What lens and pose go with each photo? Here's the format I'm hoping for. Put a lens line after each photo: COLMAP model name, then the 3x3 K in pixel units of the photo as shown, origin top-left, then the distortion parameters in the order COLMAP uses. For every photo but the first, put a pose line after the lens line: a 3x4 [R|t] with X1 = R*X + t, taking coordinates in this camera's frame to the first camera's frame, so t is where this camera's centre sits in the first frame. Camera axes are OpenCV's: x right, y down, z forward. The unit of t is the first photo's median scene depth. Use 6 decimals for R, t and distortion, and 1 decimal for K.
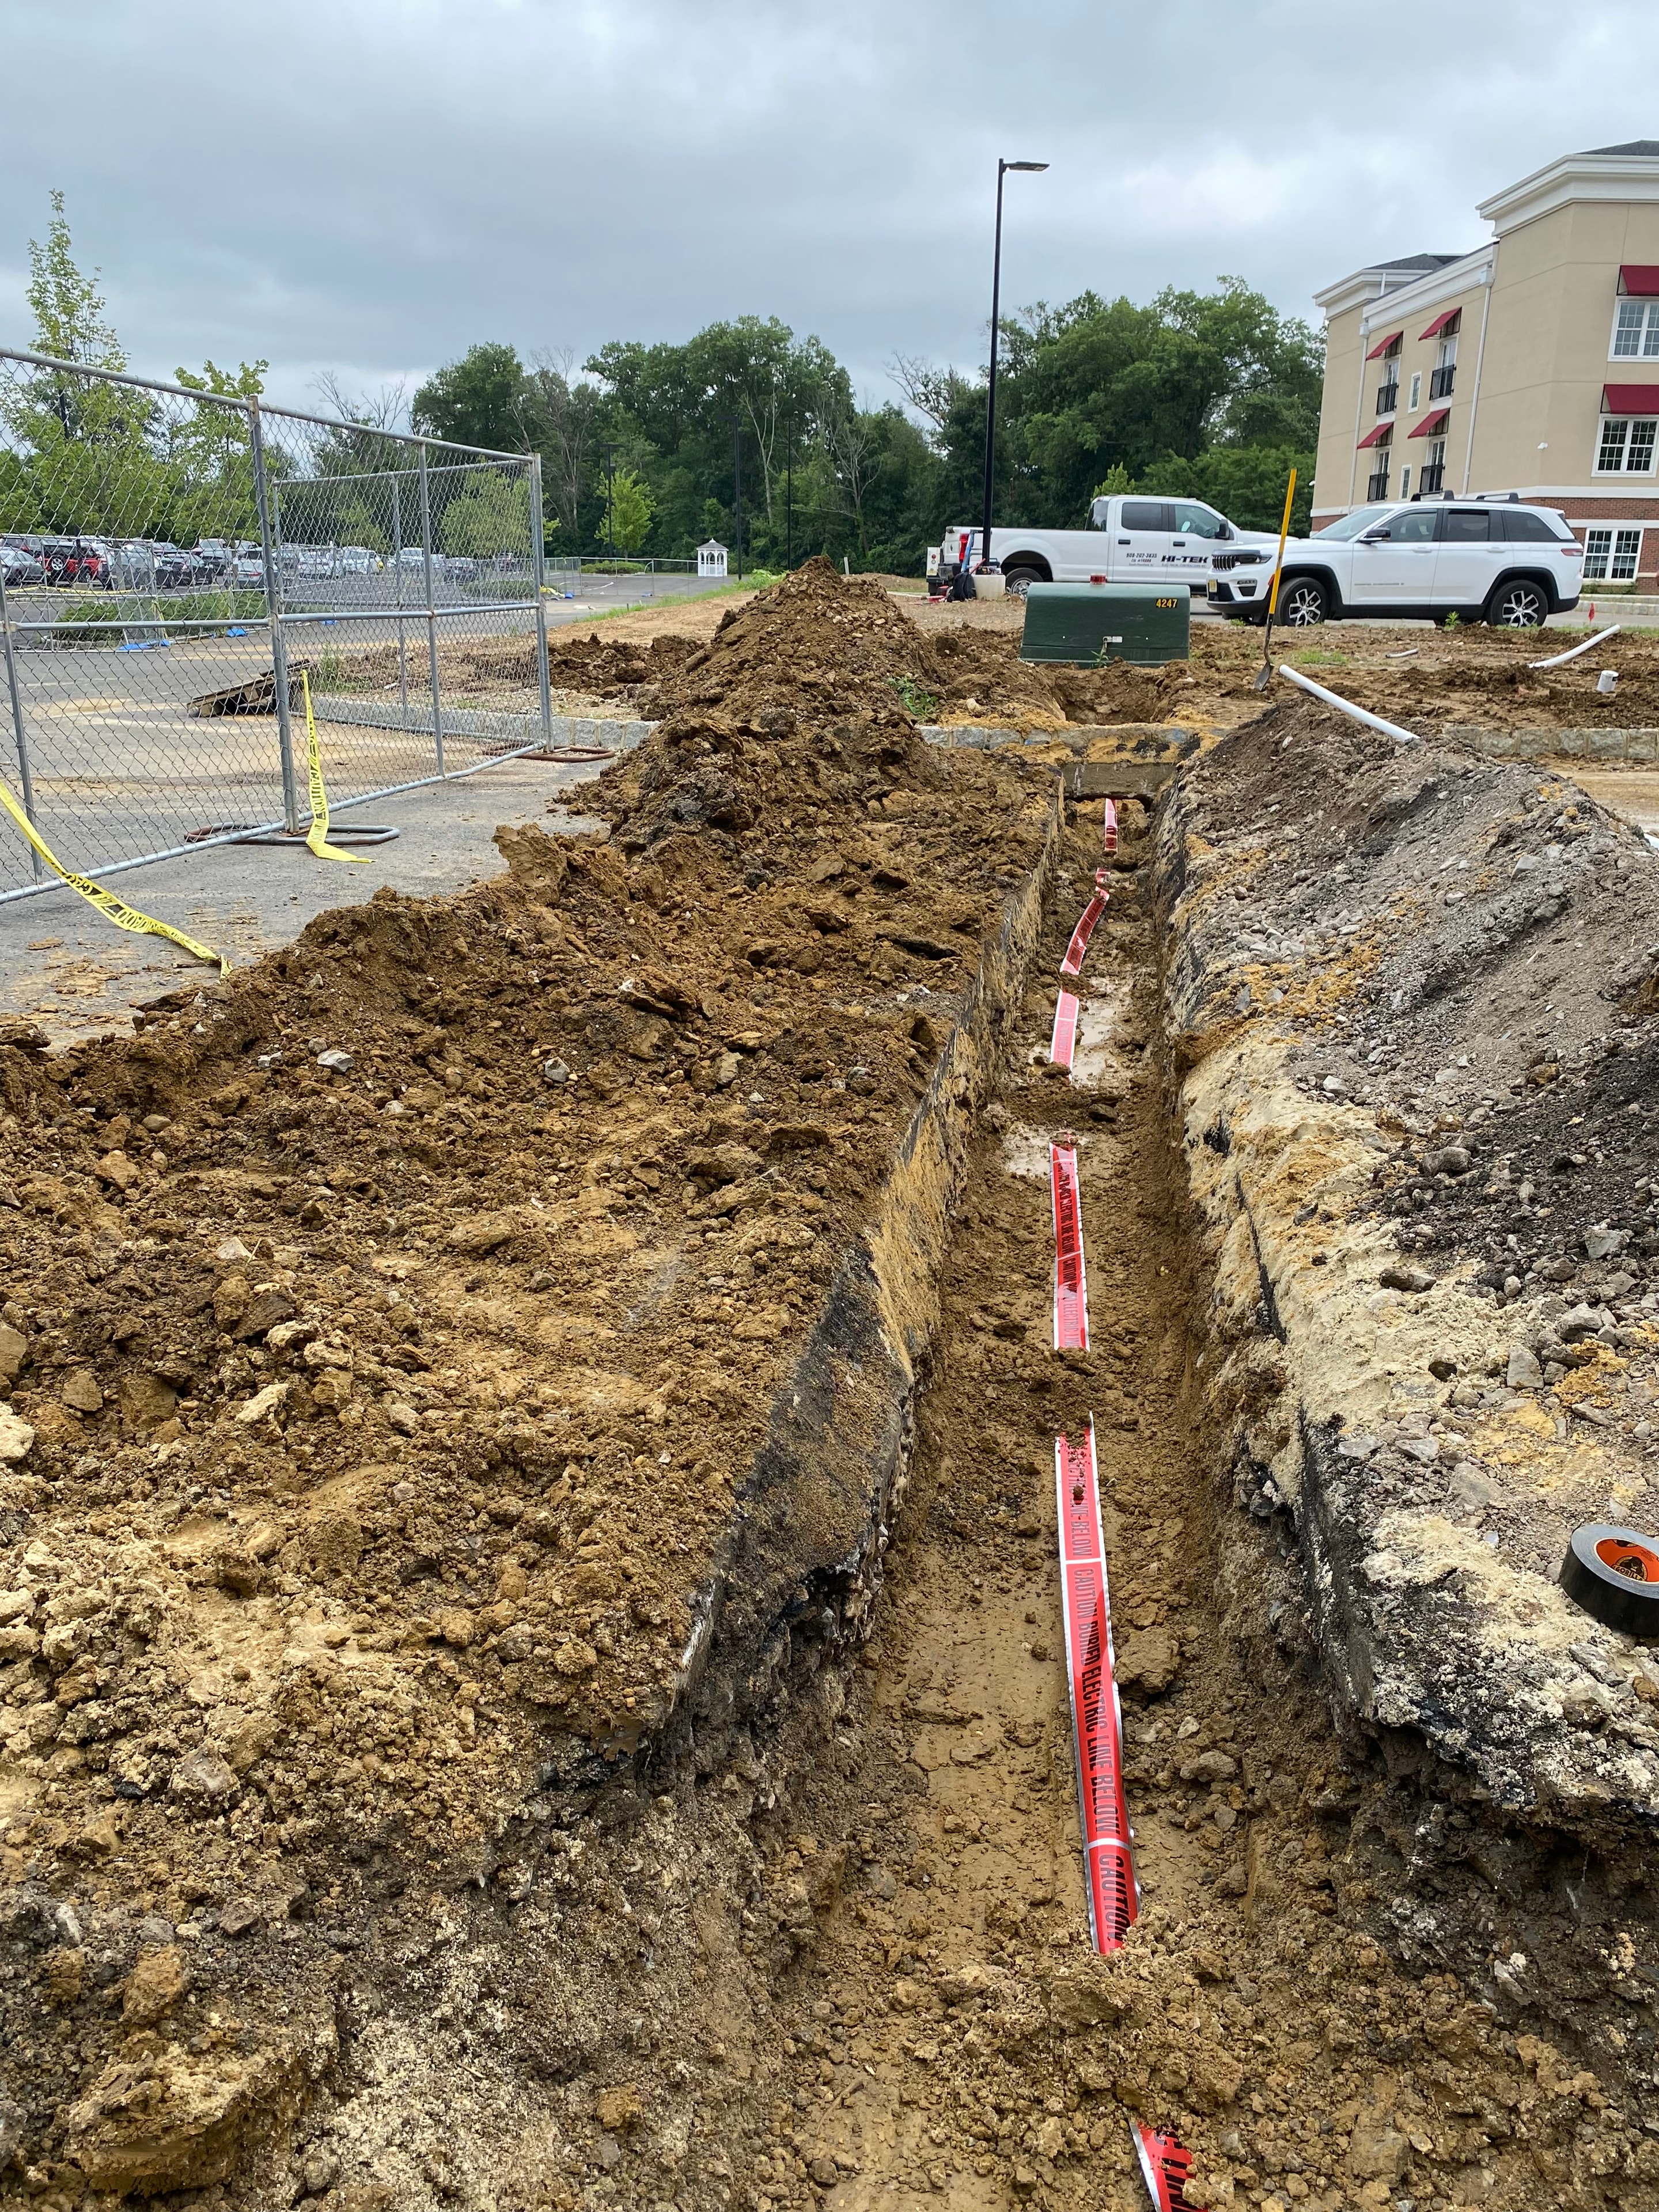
lens RADIAL K [[1686.2, 0, 825.6], [0, 1686.2, 1083.9], [0, 0, 1]] dist [0.021296, -0.003336]
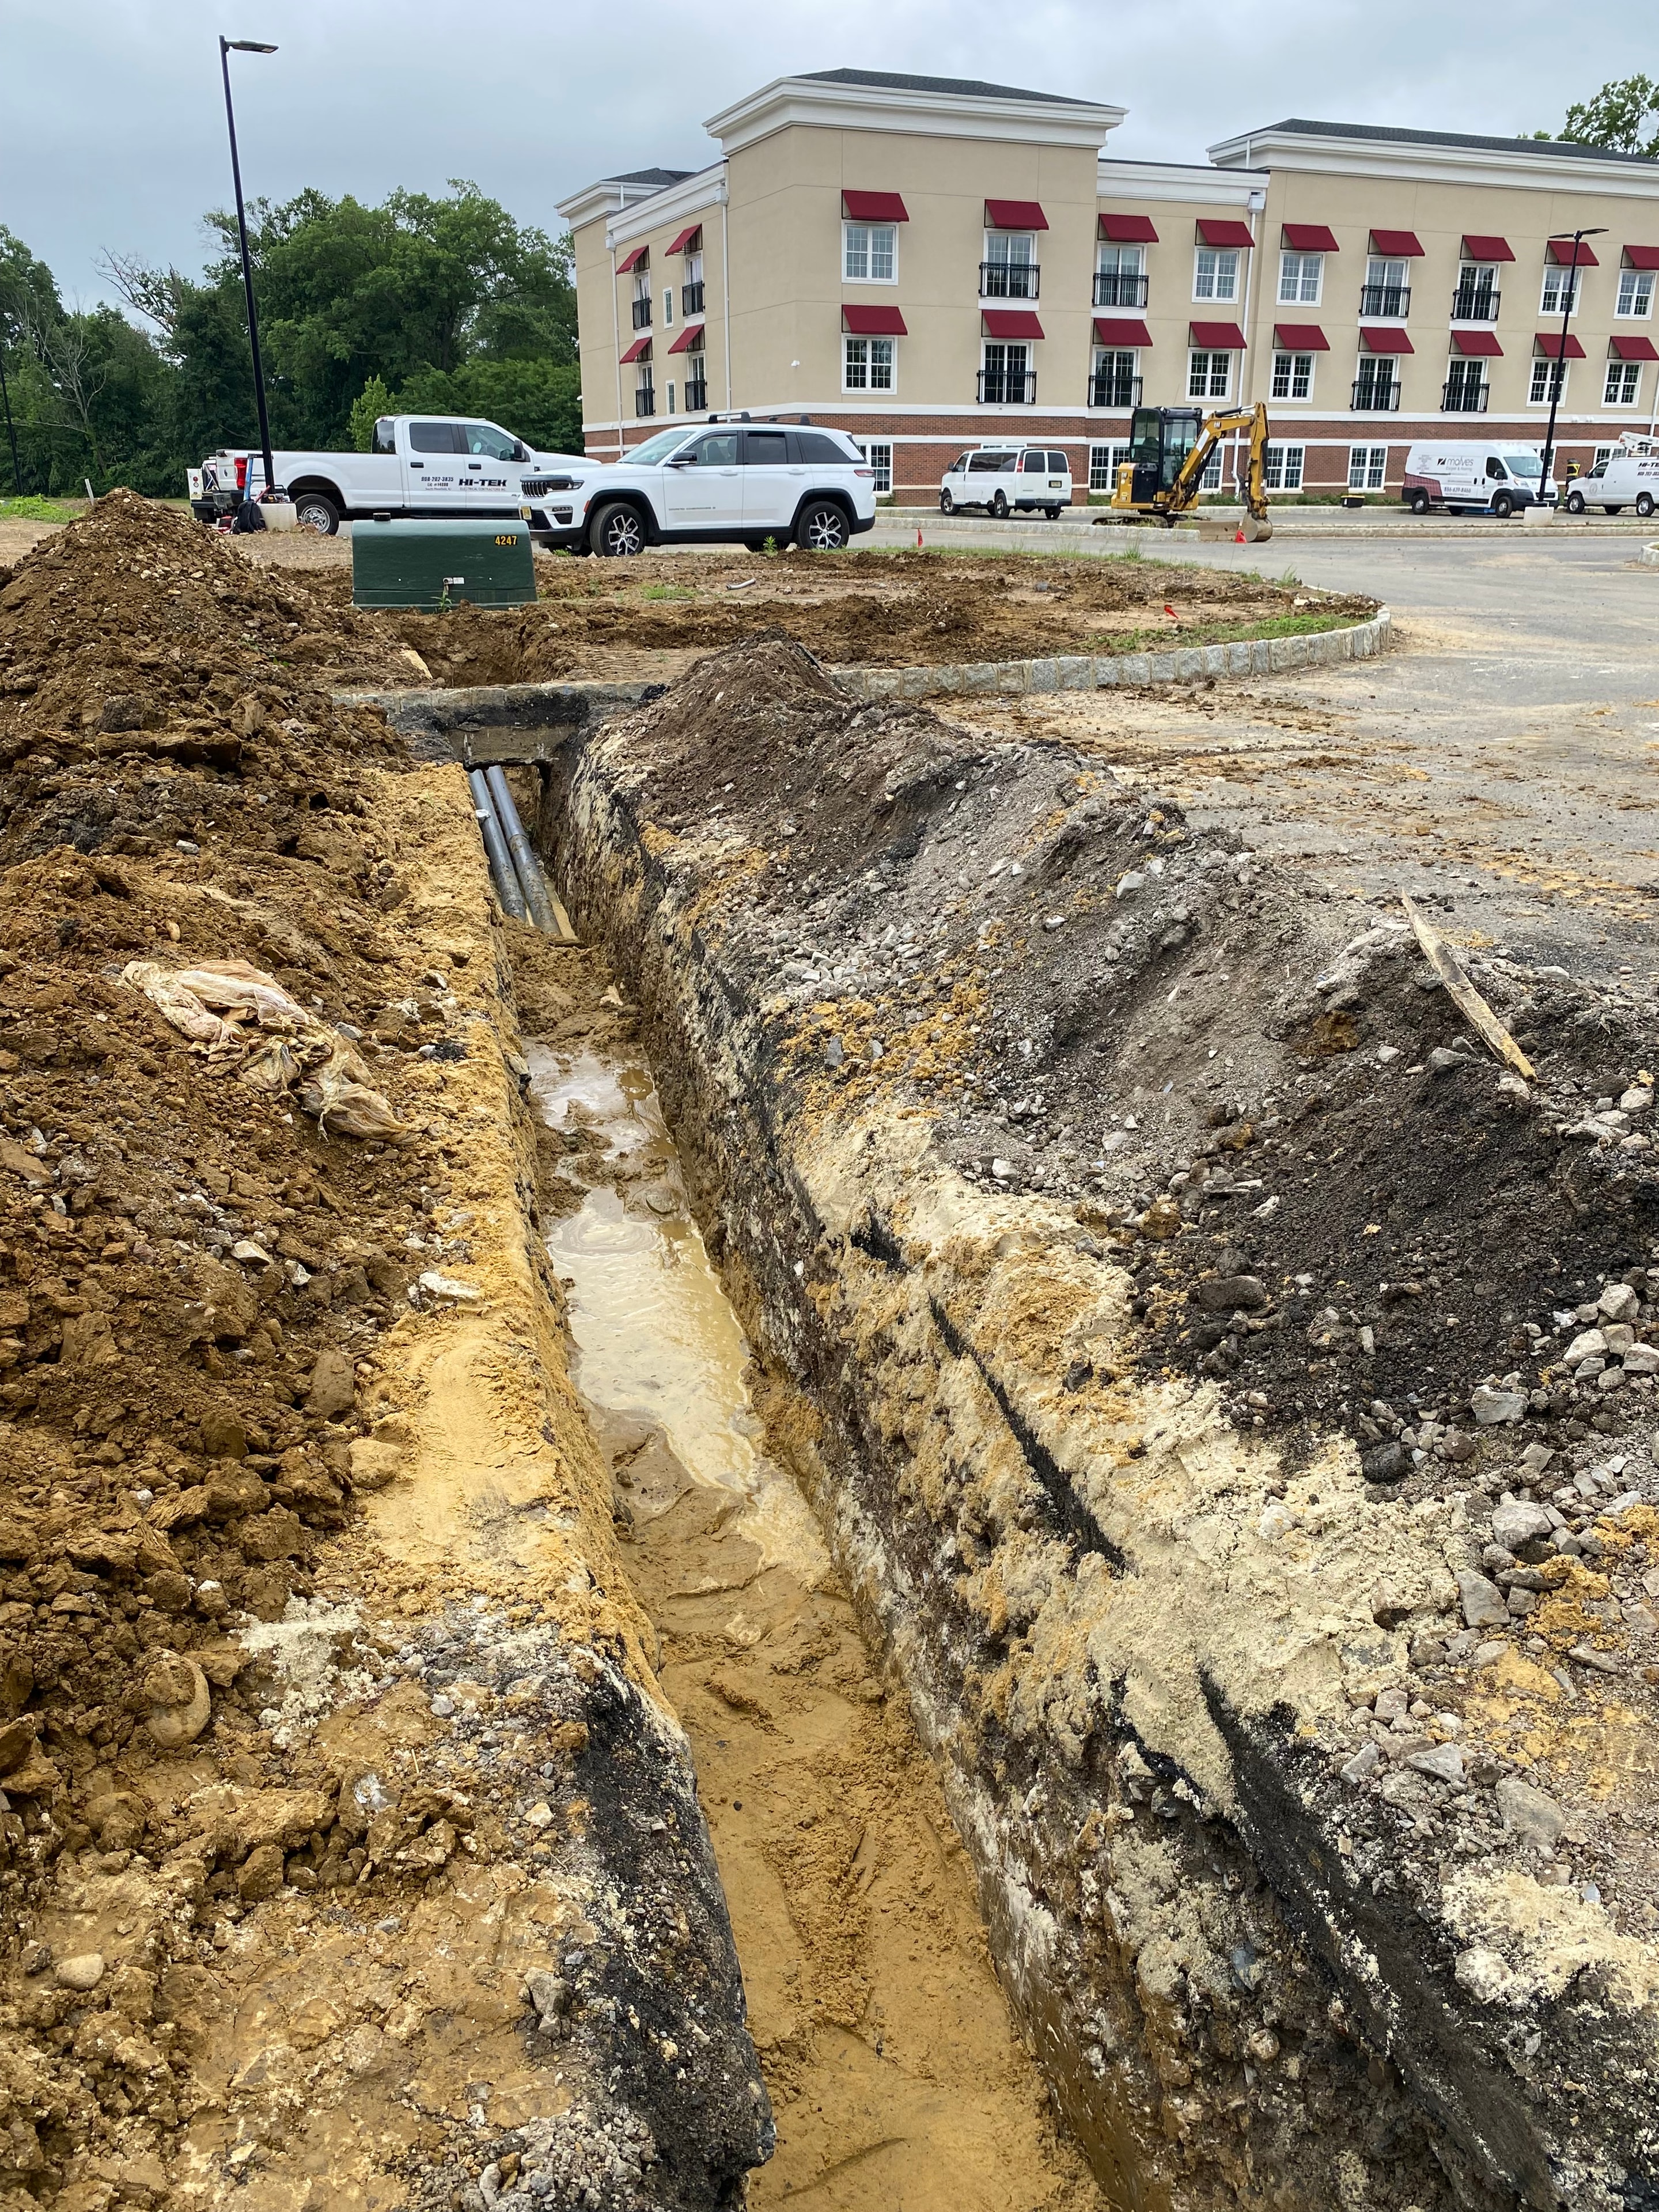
lens RADIAL K [[1673.9, 0, 838.4], [0, 1673.9, 1090.7], [0, 0, 1]] dist [0.078430, -0.105349]
pose [[0.918249, -0.154499, 0.364621, -0.088706], [0.136867, 0.987830, 0.073888, -0.115743], [-0.371599, -0.017943, 0.928220, 0.225668]]
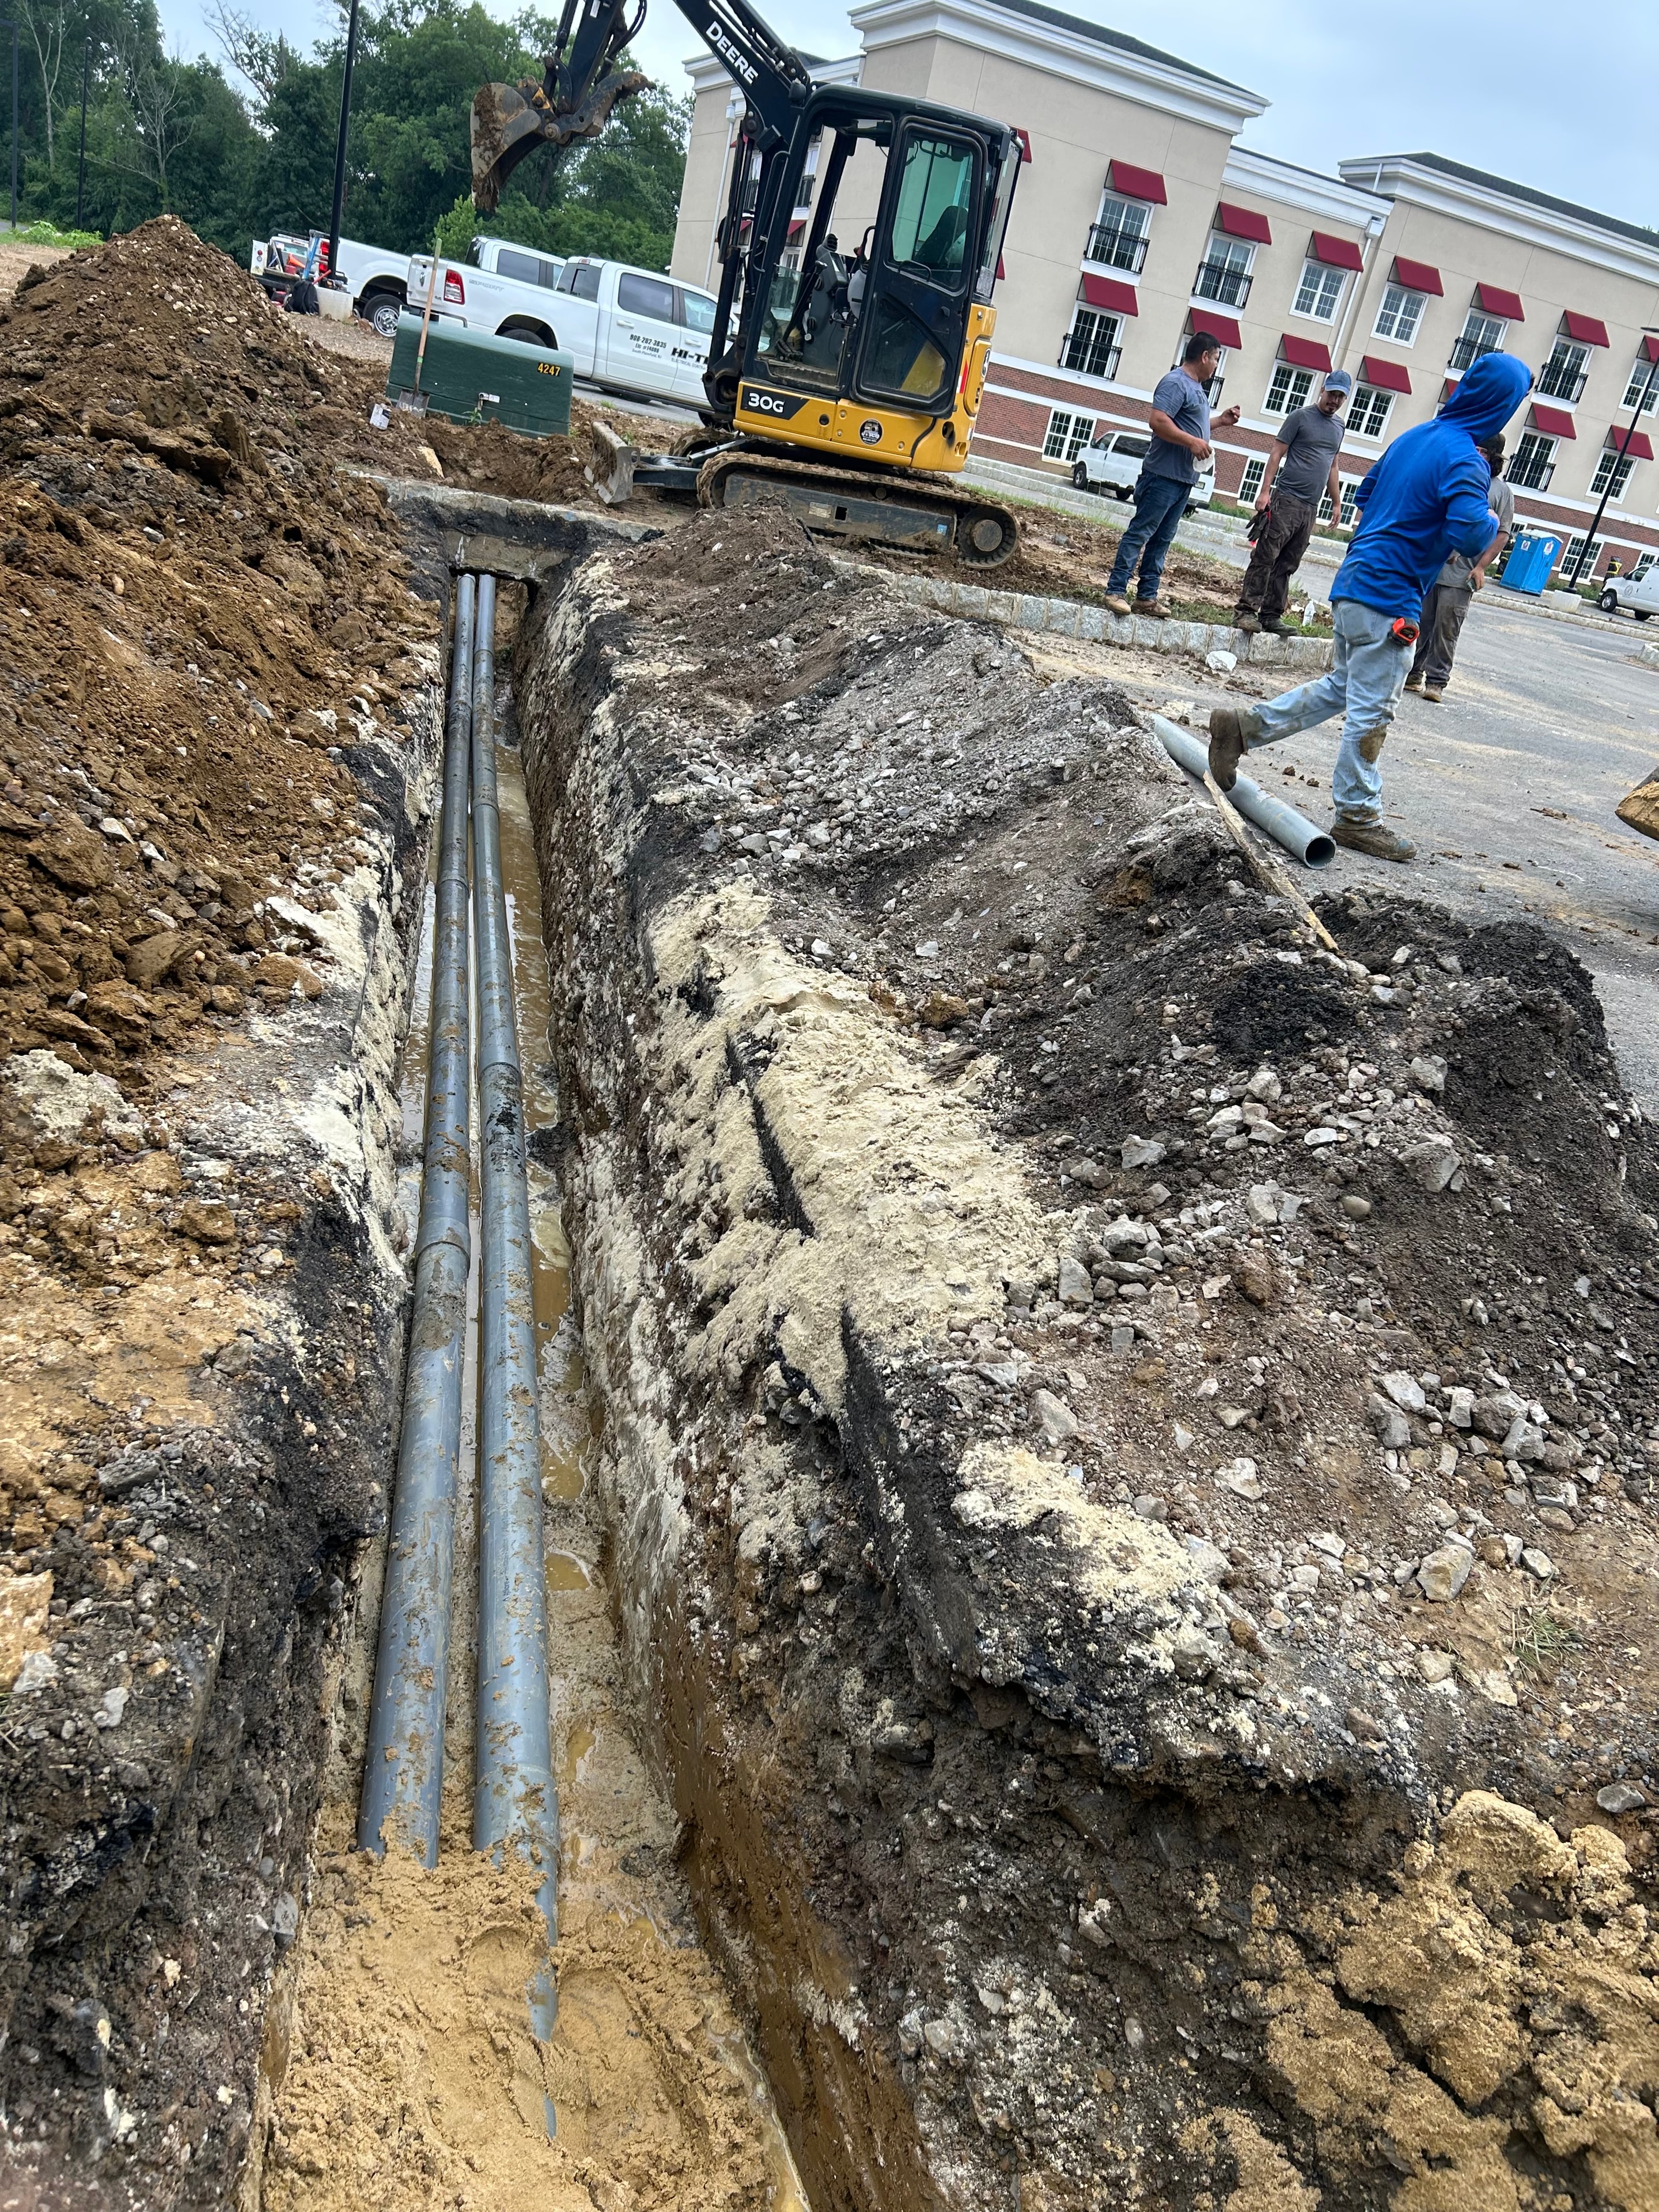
lens RADIAL K [[1656.0, 0, 839.7], [0, 1656.0, 1105.1], [0, 0, 1]] dist [0.098406, -0.102511]
pose [[0.915725, 0.026448, 0.400935, -0.070209], [-0.081731, 0.989231, 0.121415, -0.027347], [-0.393406, -0.143951, 0.908025, 0.115488]]
